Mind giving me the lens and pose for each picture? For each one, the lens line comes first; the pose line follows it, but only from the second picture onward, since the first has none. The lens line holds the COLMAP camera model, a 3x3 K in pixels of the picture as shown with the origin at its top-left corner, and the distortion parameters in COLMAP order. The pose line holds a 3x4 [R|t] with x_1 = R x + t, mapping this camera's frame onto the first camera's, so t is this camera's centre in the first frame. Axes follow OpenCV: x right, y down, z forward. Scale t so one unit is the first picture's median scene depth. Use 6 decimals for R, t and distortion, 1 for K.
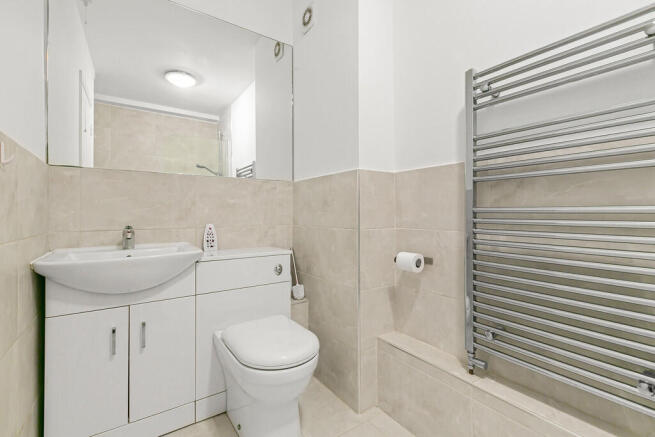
lens RADIAL K [[293.1, 0, 327.5], [0, 293.1, 218.5], [0, 0, 1]] dist [0.000400, 0.000004]
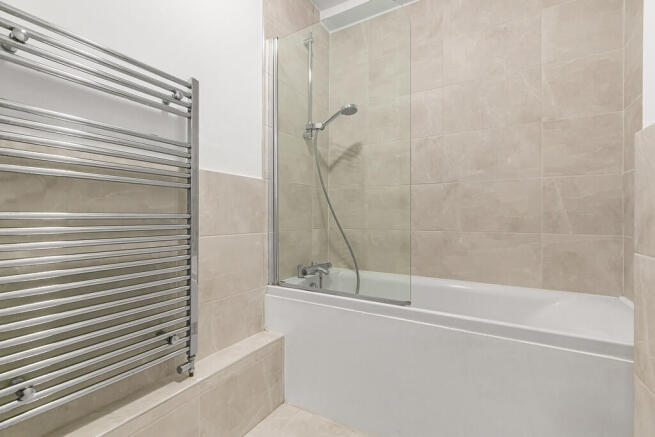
lens RADIAL K [[293.1, 0, 327.5], [0, 293.1, 218.5], [0, 0, 1]] dist [0.000400, 0.000004]
pose [[-0.409697, -0.004106, 0.912213, -0.440938], [0.015699, 0.999810, 0.011552, -0.020146], [-0.912087, 0.019054, -0.409554, 0.716896]]
